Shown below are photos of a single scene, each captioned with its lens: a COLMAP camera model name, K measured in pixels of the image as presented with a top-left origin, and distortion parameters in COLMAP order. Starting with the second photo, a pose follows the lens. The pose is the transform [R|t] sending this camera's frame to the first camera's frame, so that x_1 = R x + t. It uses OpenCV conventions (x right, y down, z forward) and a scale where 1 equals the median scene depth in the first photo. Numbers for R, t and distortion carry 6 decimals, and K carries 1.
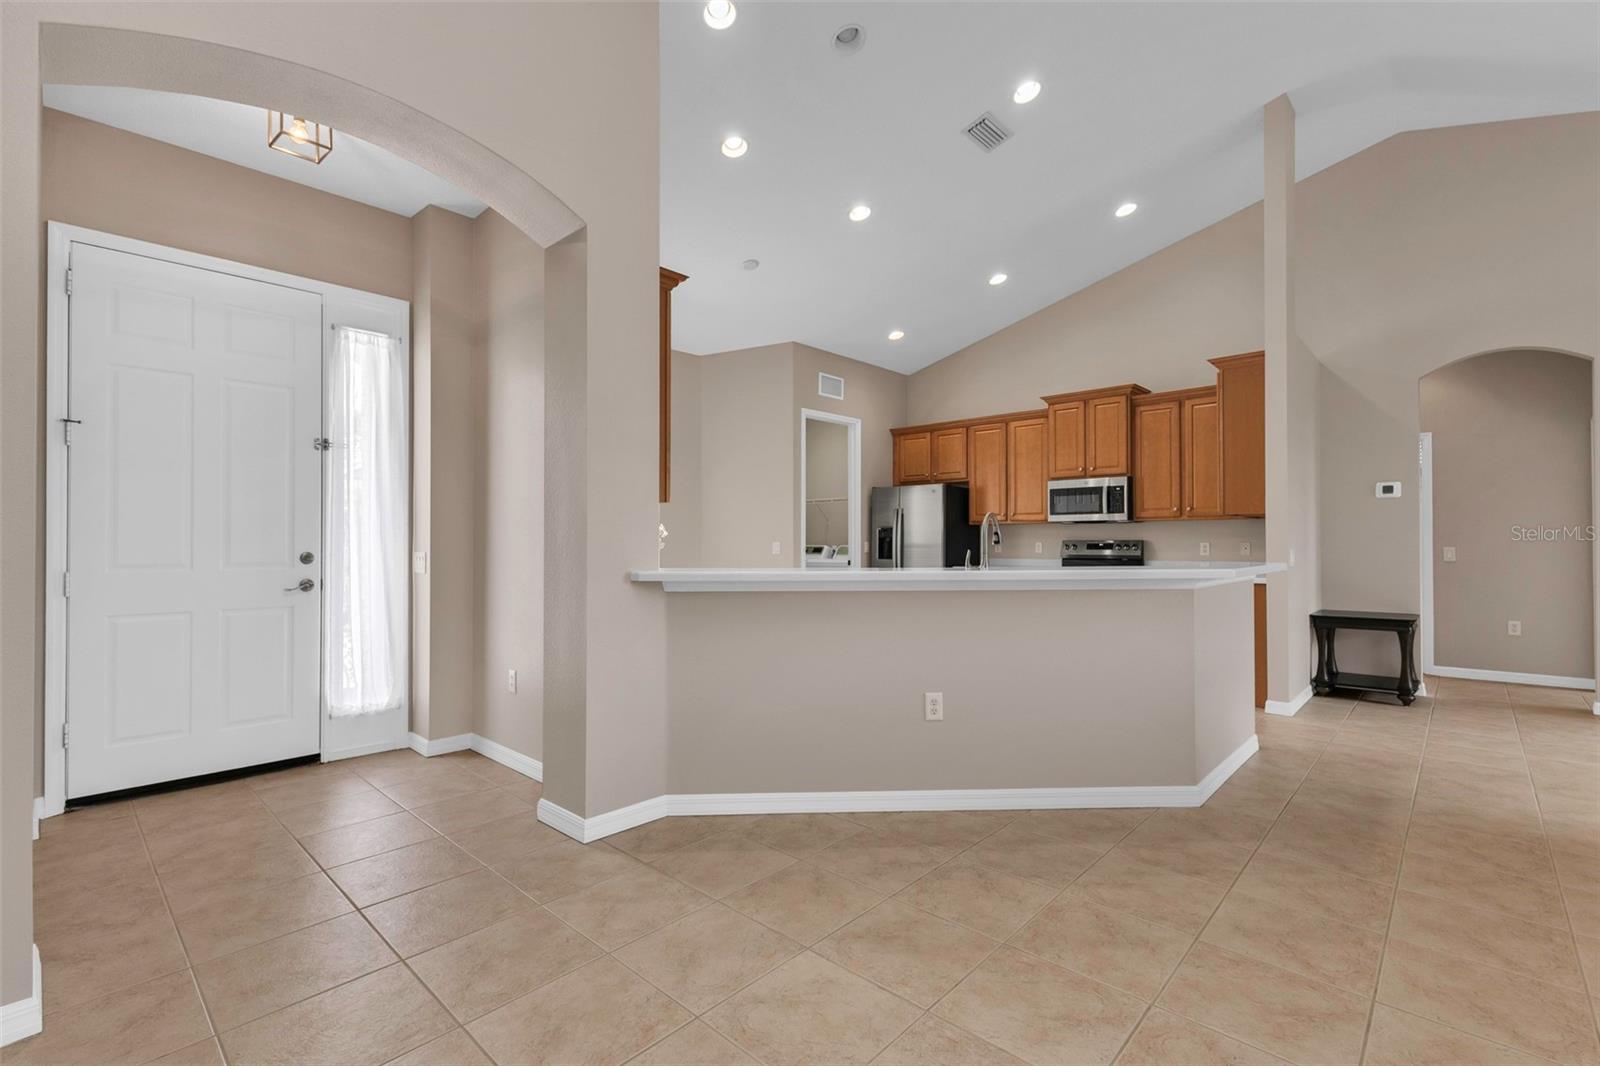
lens RADIAL K [[711.5, 0, 805.8], [0, 711.5, 535.3], [0, 0, 1]] dist [0.009612, -0.002223]
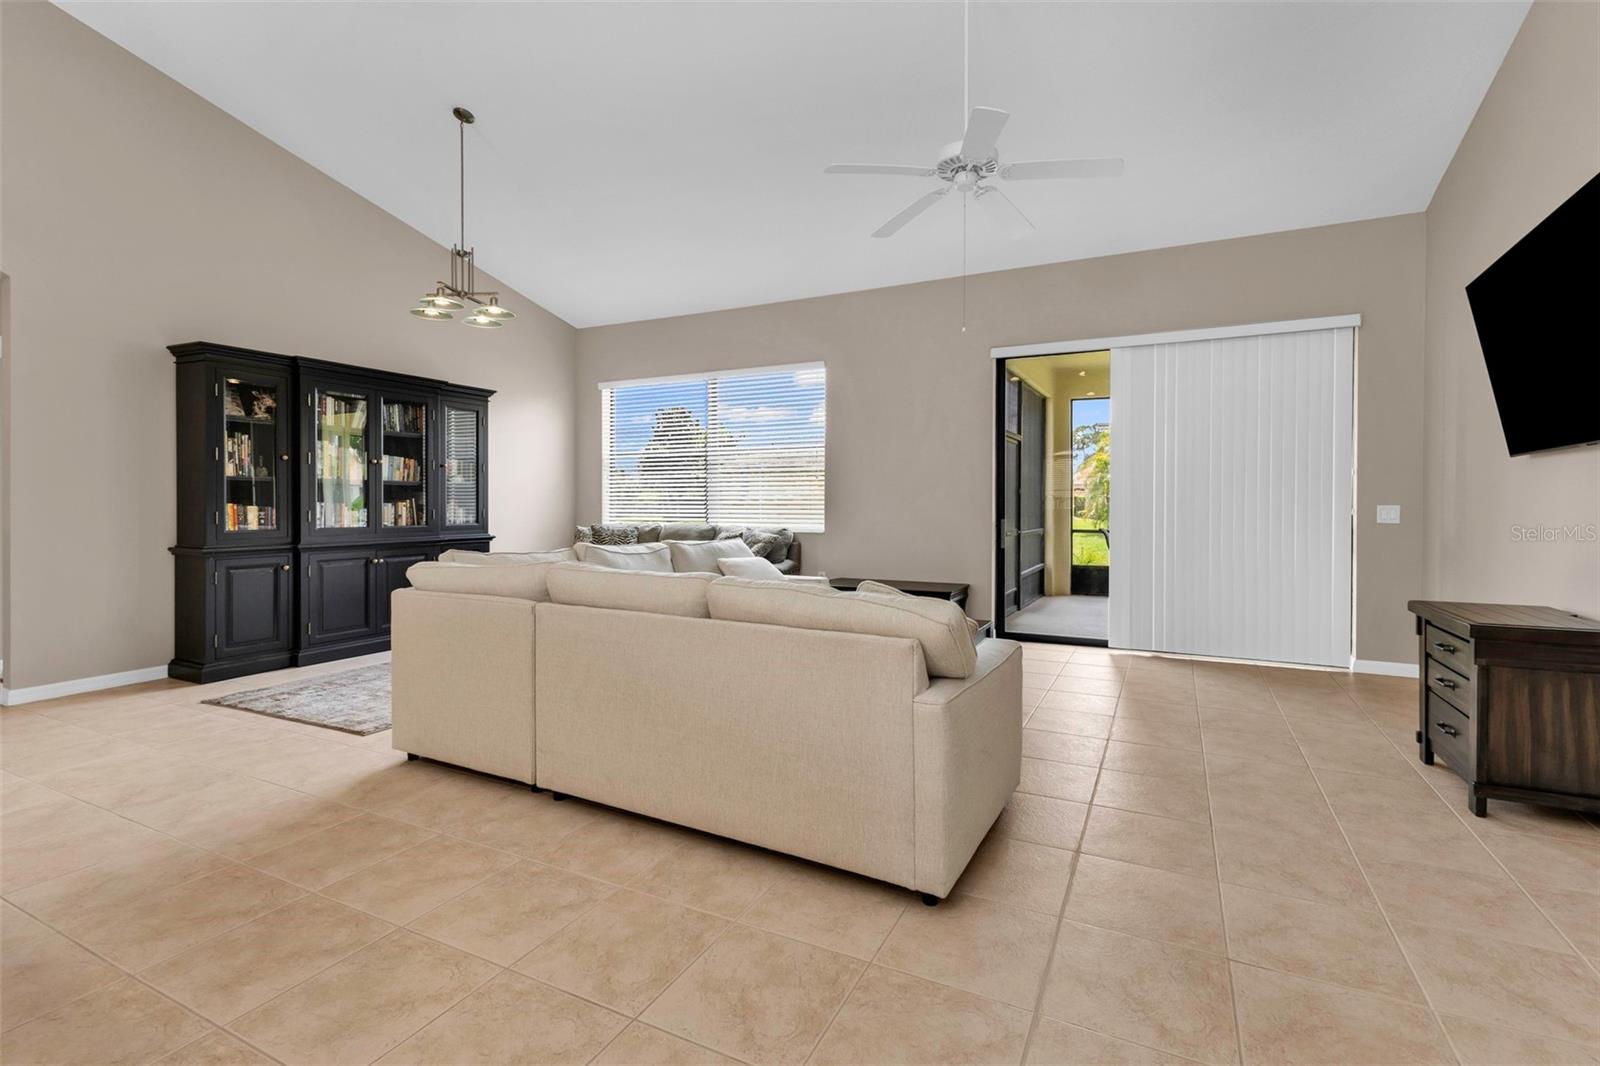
lens RADIAL K [[711.5, 0, 836.1], [0, 711.5, 498.6], [0, 0, 1]] dist [0.009612, -0.002223]
pose [[-0.297634, 0.004846, 0.954668, 0.015810], [-0.011082, 0.999902, -0.008531, 0.005183], [-0.954616, -0.013119, -0.297551, 0.337054]]
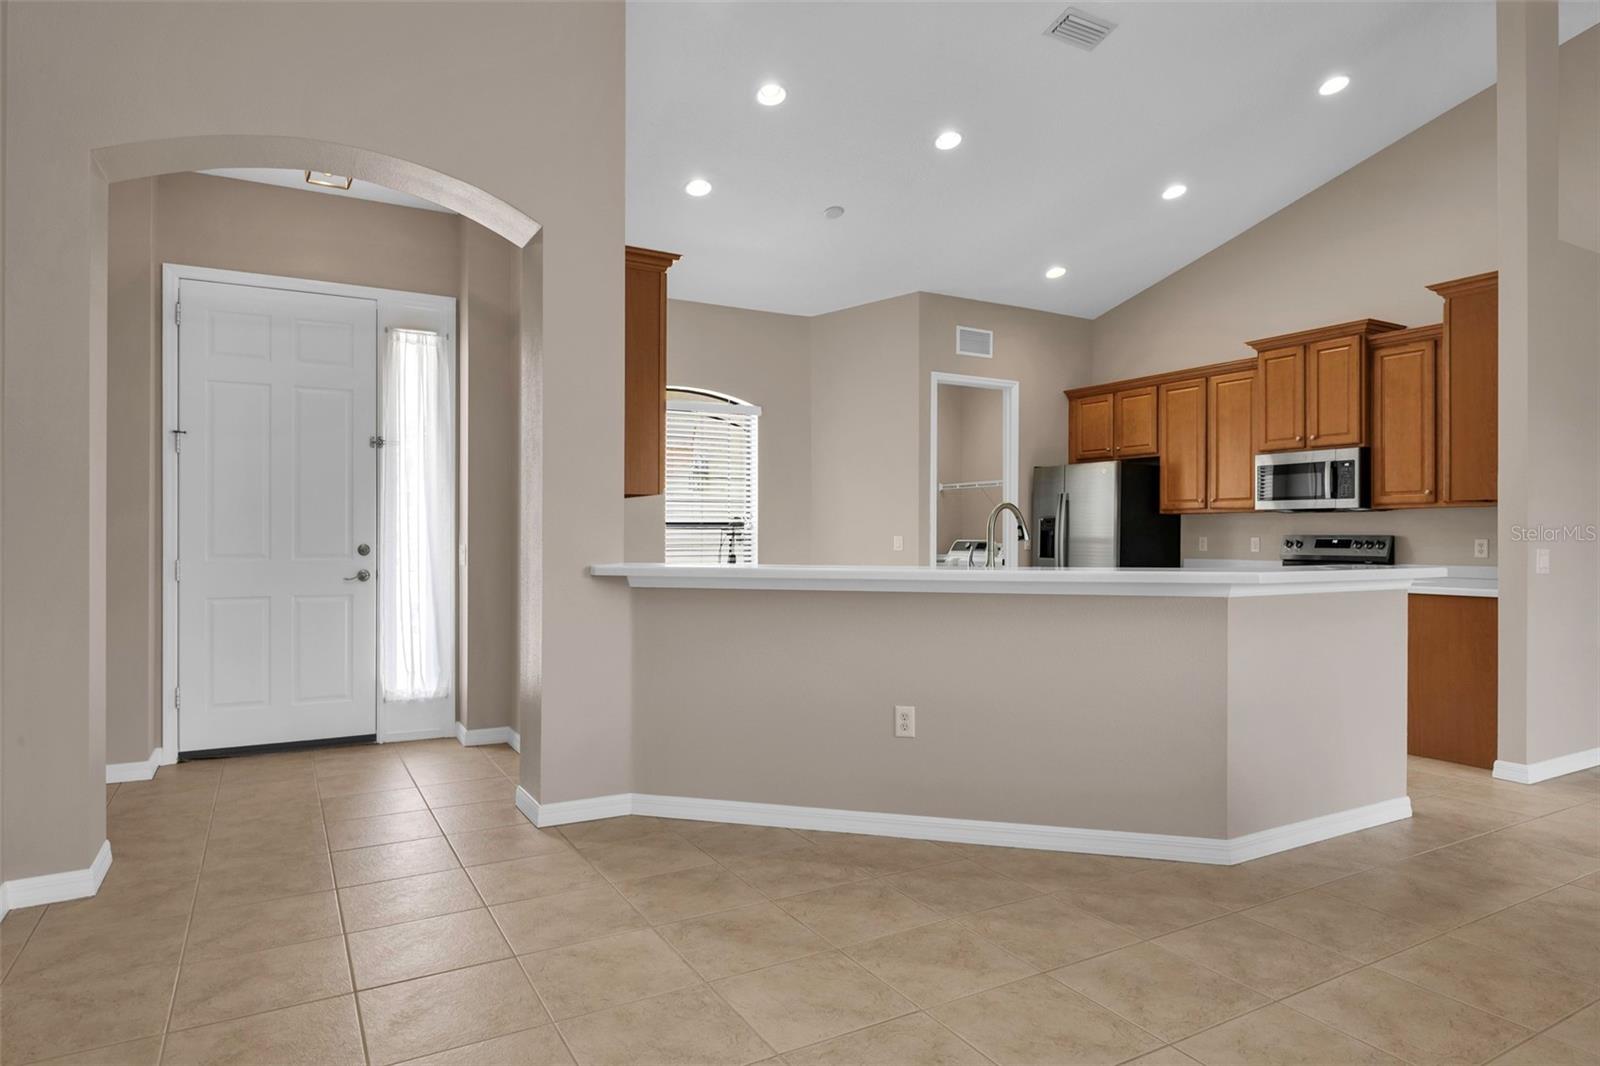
lens RADIAL K [[934.6, 0, 802.8], [0, 934.6, 531.0], [0, 0, 1]] dist [-0.002659, -0.002574]
pose [[0.954241, 0.002484, -0.299030, 0.266887], [-0.000691, 0.999981, 0.006102, -0.004120], [0.299039, -0.005616, 0.954224, -0.102012]]
